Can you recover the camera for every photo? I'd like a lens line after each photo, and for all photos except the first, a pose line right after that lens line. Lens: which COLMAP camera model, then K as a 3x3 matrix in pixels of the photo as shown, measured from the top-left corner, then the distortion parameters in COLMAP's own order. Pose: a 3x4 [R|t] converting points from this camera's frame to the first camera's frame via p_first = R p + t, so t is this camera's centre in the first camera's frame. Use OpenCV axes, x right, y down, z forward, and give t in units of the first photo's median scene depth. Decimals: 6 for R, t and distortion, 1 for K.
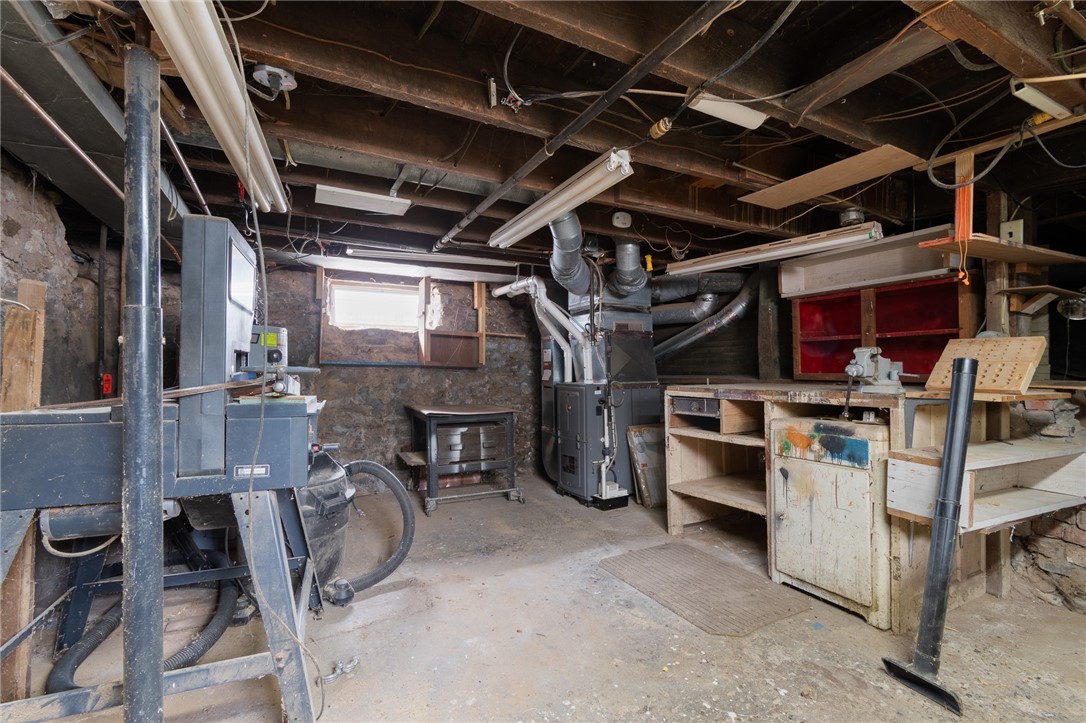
lens RADIAL K [[483.8, 0, 543.0], [0, 483.8, 361.5], [0, 0, 1]] dist [-0.000886, 0.000046]
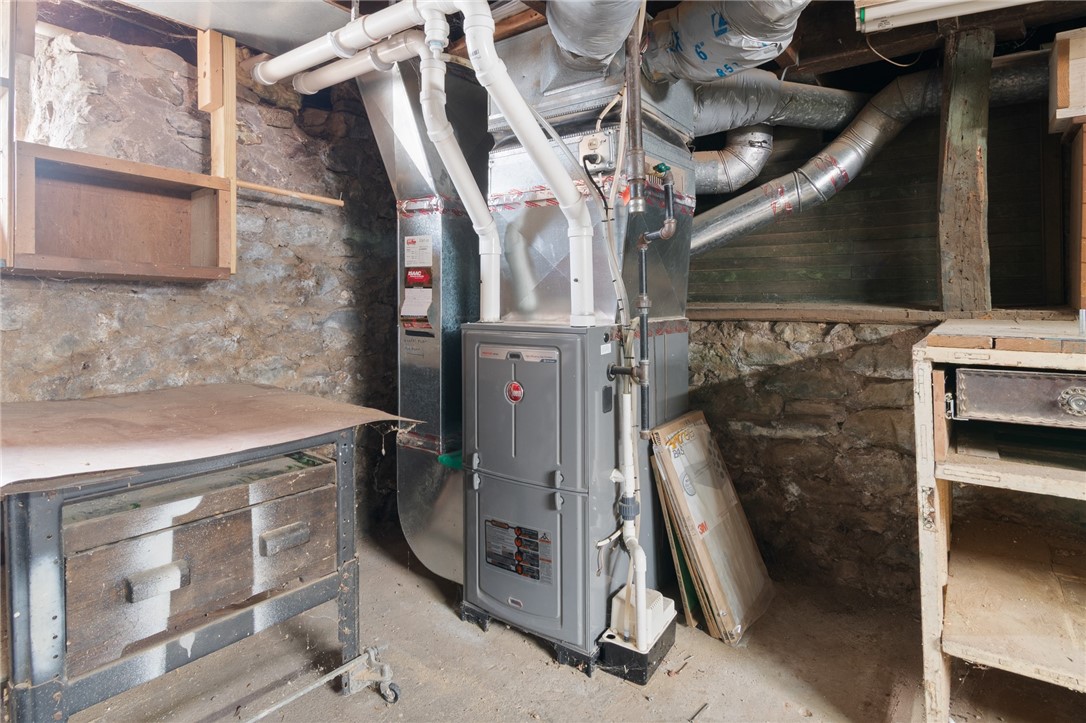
lens RADIAL K [[590.9, 0, 519.2], [0, 590.9, 300.0], [0, 0, 1]] dist [0.002755, -0.000001]
pose [[0.908930, 0.001717, 0.416945, -0.117015], [-0.009989, 0.999794, 0.017659, 0.017439], [-0.416828, -0.020215, 0.908760, 0.554559]]
